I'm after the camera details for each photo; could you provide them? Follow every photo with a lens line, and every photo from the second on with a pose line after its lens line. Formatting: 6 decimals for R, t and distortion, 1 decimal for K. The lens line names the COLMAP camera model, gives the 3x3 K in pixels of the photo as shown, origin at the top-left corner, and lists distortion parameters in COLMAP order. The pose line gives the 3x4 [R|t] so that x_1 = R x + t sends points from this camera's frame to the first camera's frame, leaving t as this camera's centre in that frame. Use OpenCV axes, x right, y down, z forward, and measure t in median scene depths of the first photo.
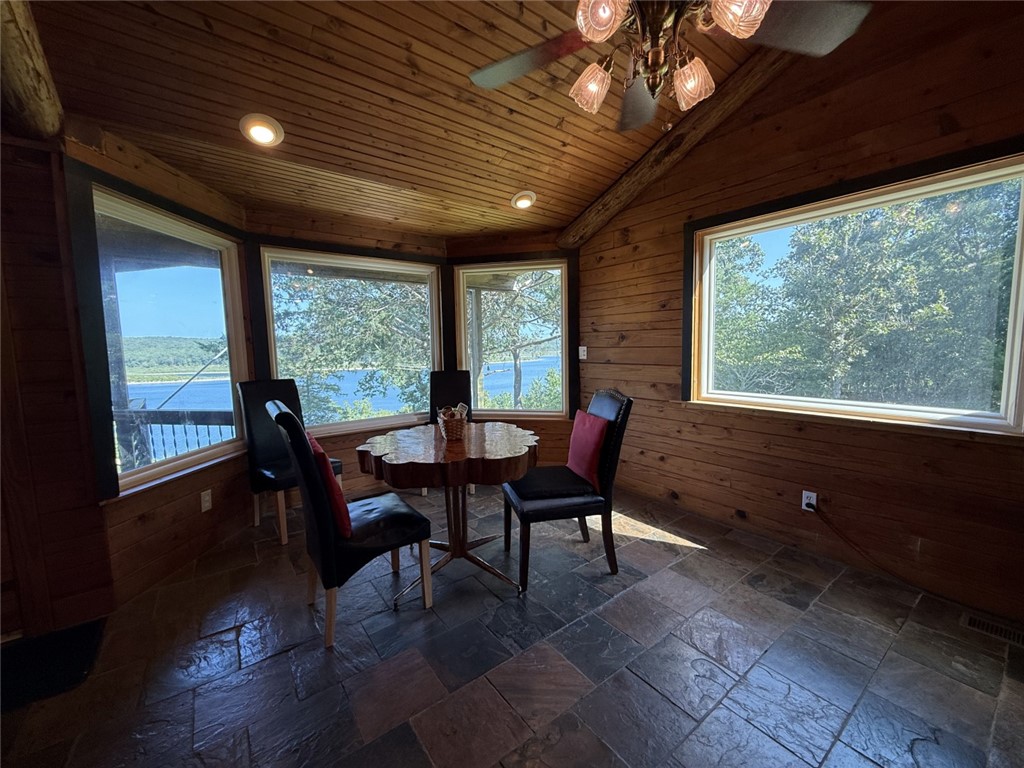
lens RADIAL K [[408.4, 0, 508.7], [0, 408.4, 383.5], [0, 0, 1]] dist [-0.003621, -0.000262]
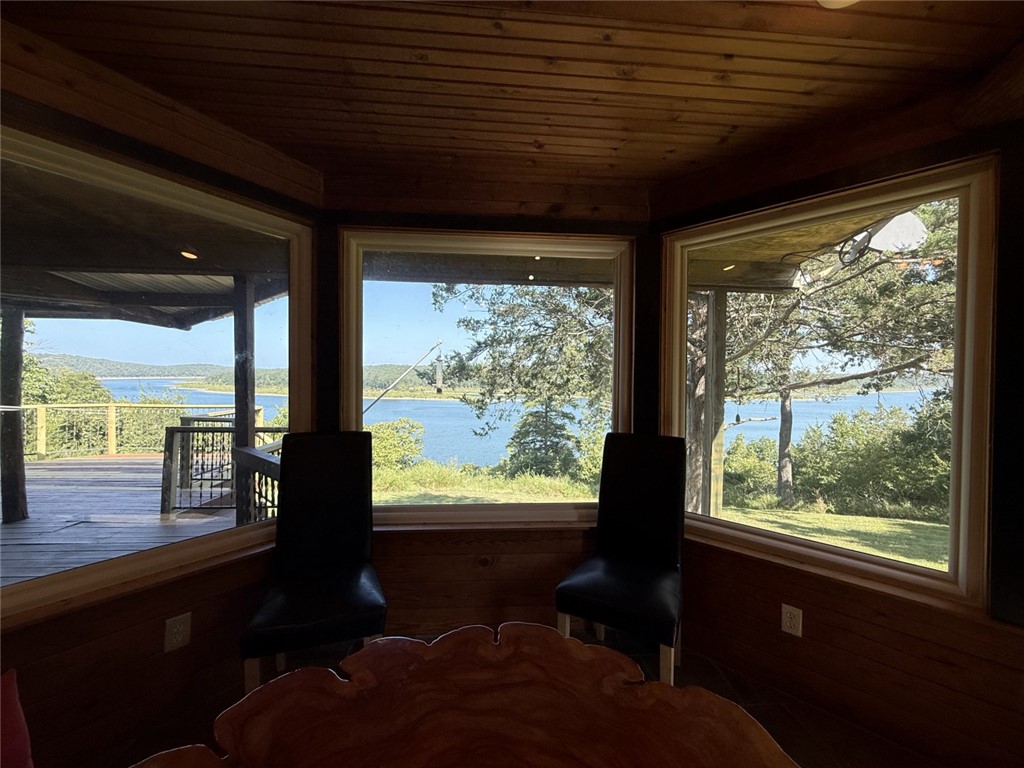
lens RADIAL K [[408.4, 0, 508.7], [0, 408.4, 383.5], [0, 0, 1]] dist [-0.003621, -0.000262]
pose [[0.838522, 0.037742, -0.543559, -0.006965], [-0.078299, 0.995591, -0.051659, -0.041755], [0.539213, 0.085877, 0.837780, 0.346353]]
